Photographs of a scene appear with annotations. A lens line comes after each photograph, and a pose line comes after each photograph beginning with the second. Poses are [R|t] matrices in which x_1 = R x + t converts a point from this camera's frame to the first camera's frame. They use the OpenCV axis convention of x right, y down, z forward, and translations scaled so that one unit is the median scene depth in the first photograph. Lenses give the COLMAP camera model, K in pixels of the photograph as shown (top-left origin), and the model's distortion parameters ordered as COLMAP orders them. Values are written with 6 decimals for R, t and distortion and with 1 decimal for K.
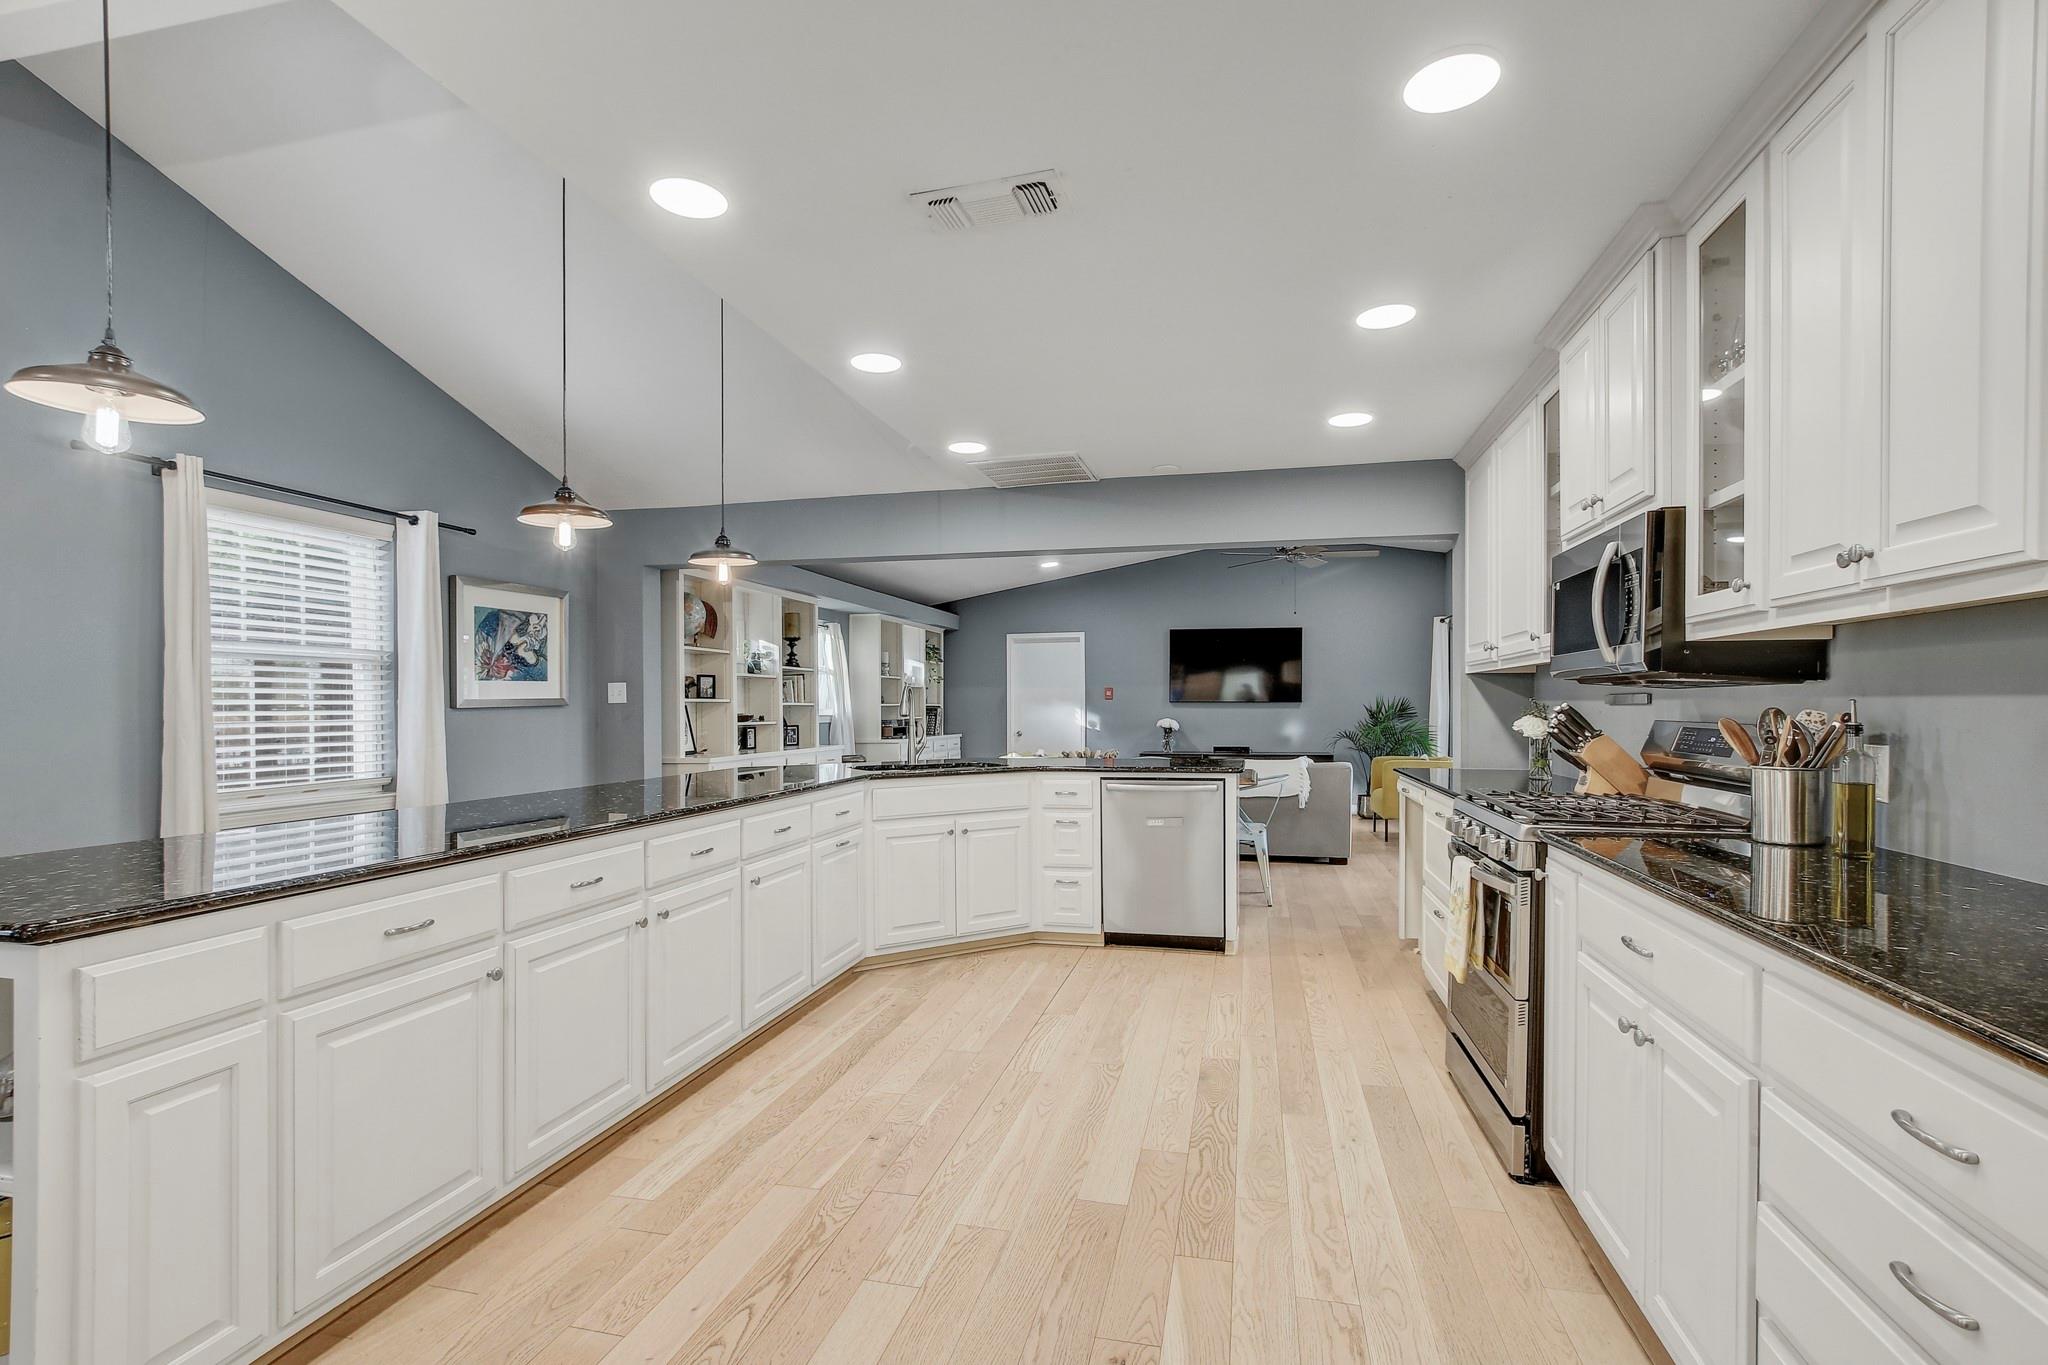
lens RADIAL K [[936.9, 0, 1032.2], [0, 936.9, 723.4], [0, 0, 1]] dist [-0.015771, 0.006156]
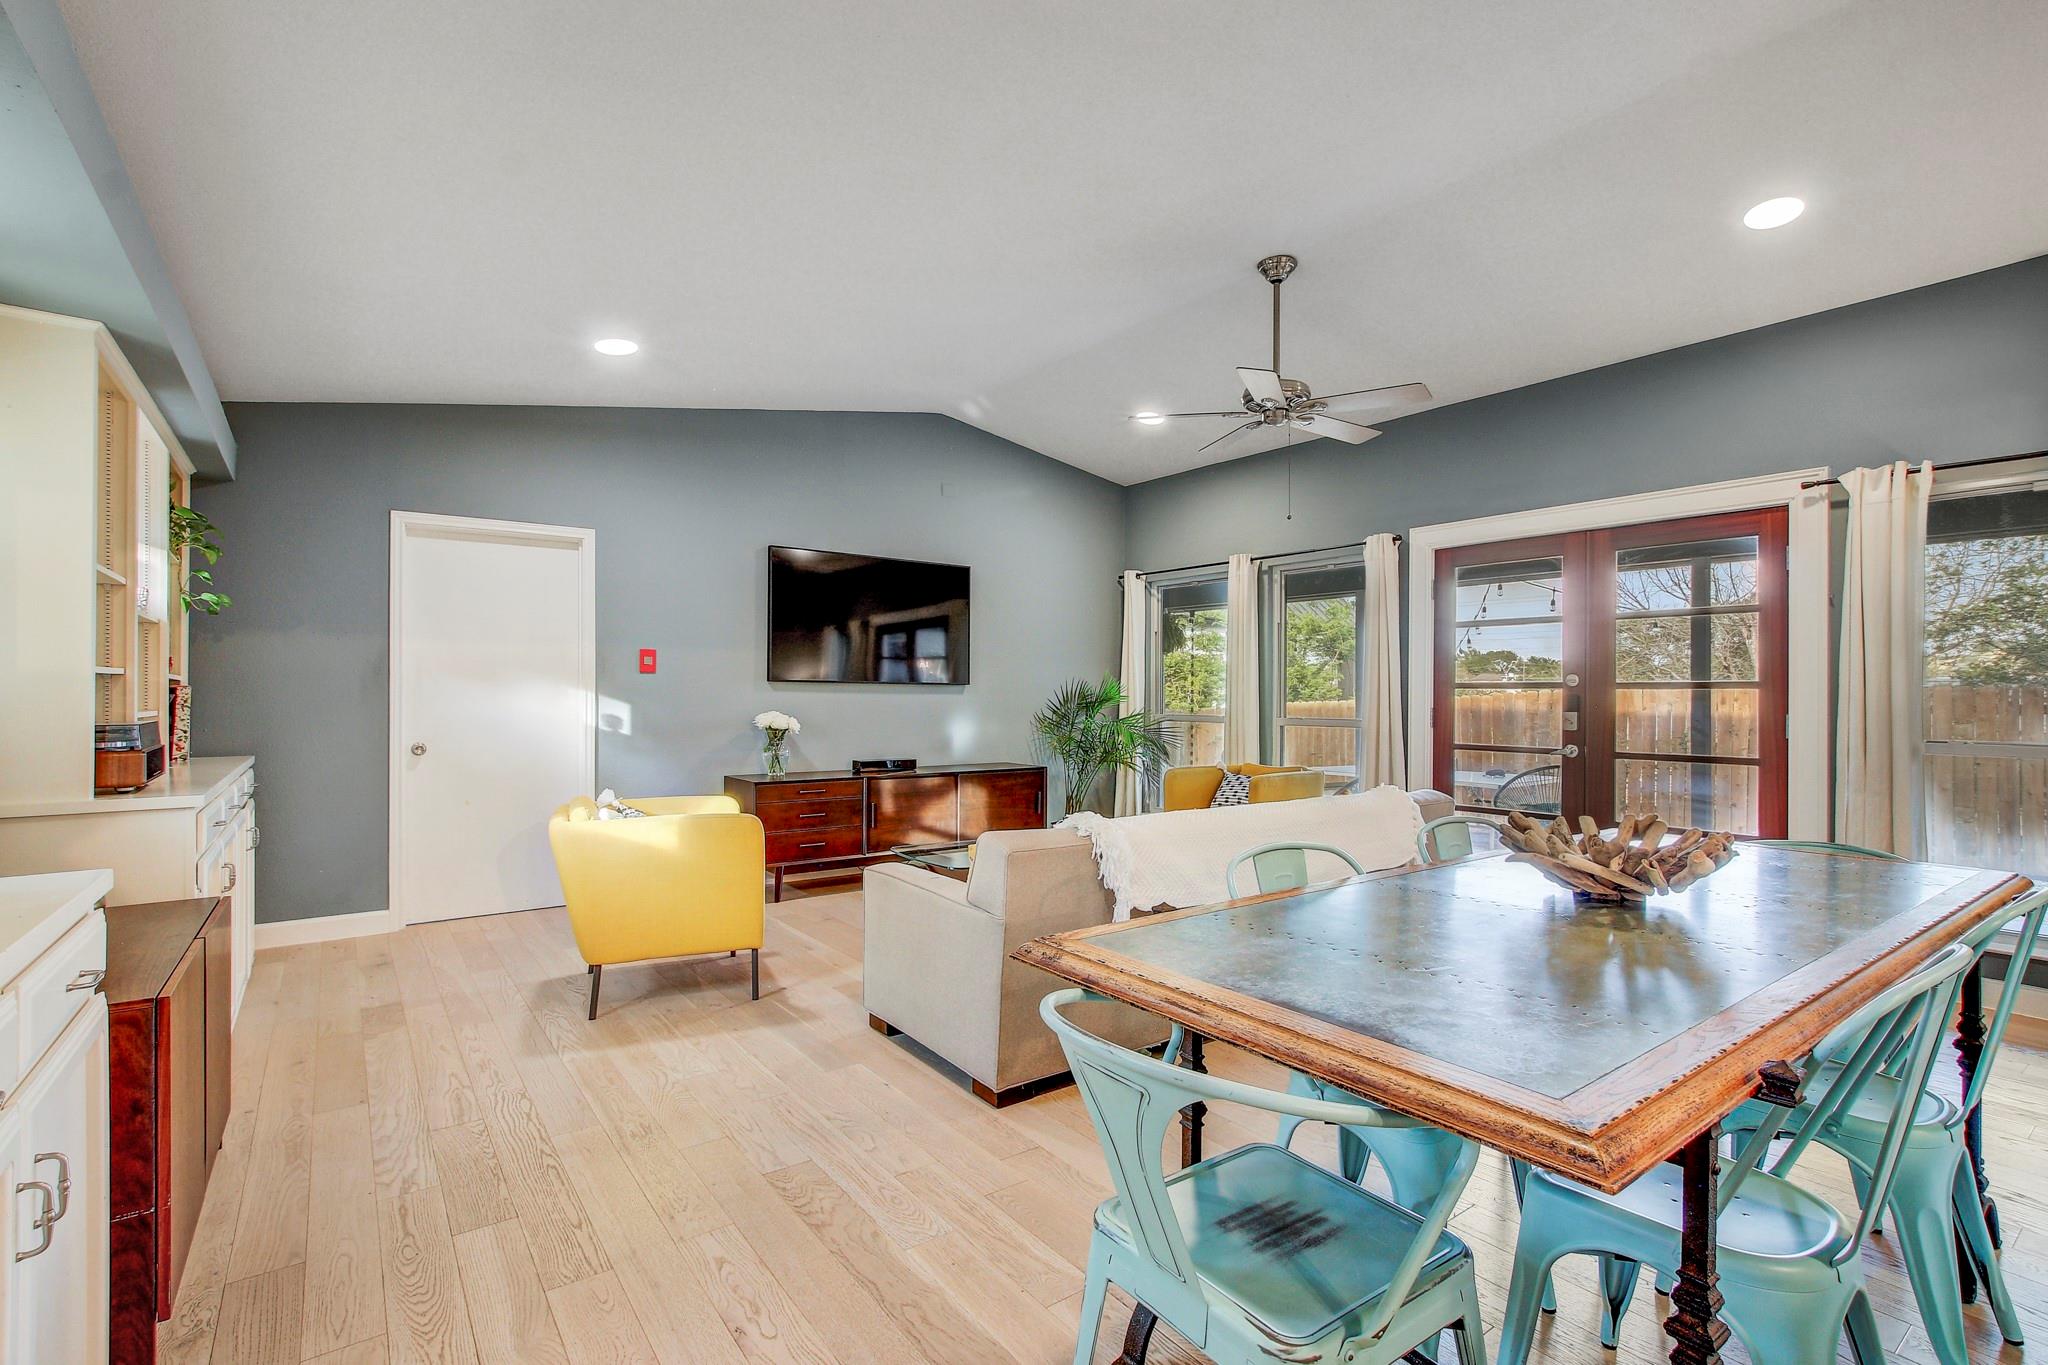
lens RADIAL K [[936.9, 0, 1016.8], [0, 936.9, 696.0], [0, 0, 1]] dist [-0.015771, 0.006156]
pose [[0.653209, 0.005137, 0.757160, -0.180945], [0.007541, 0.999883, -0.013290, -0.006598], [-0.757140, 0.014391, 0.653094, 0.600008]]
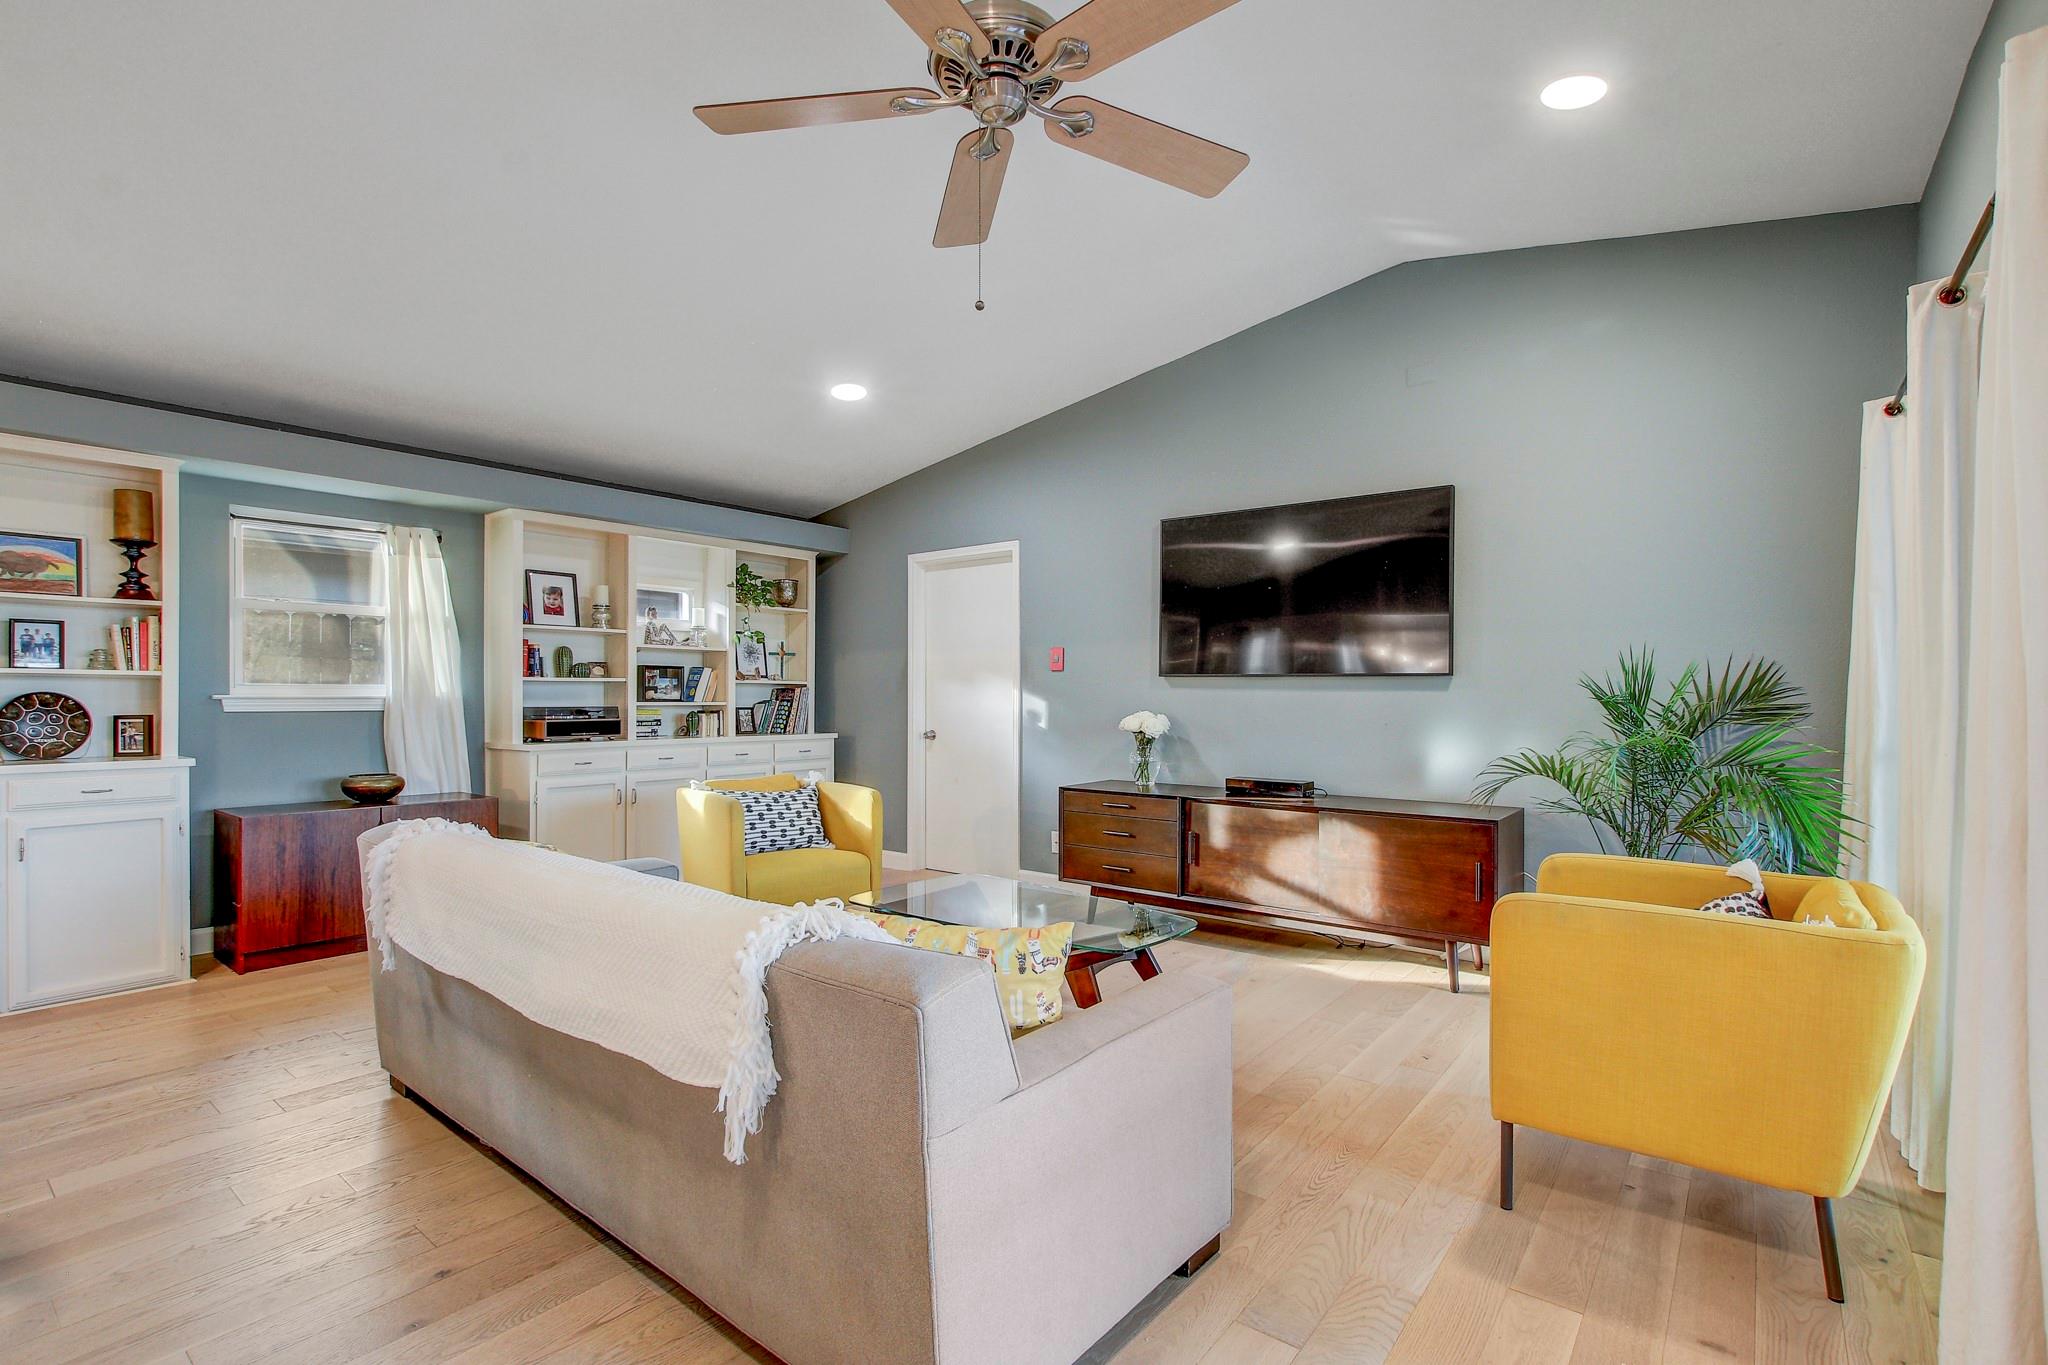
lens RADIAL K [[936.9, 0, 1026.9], [0, 936.9, 698.2], [0, 0, 1]] dist [-0.015771, 0.006156]
pose [[0.907469, 0.007077, -0.420060, 0.309802], [-0.012624, 0.999866, -0.010425, -0.006788], [0.419930, 0.014763, 0.907436, 0.607293]]
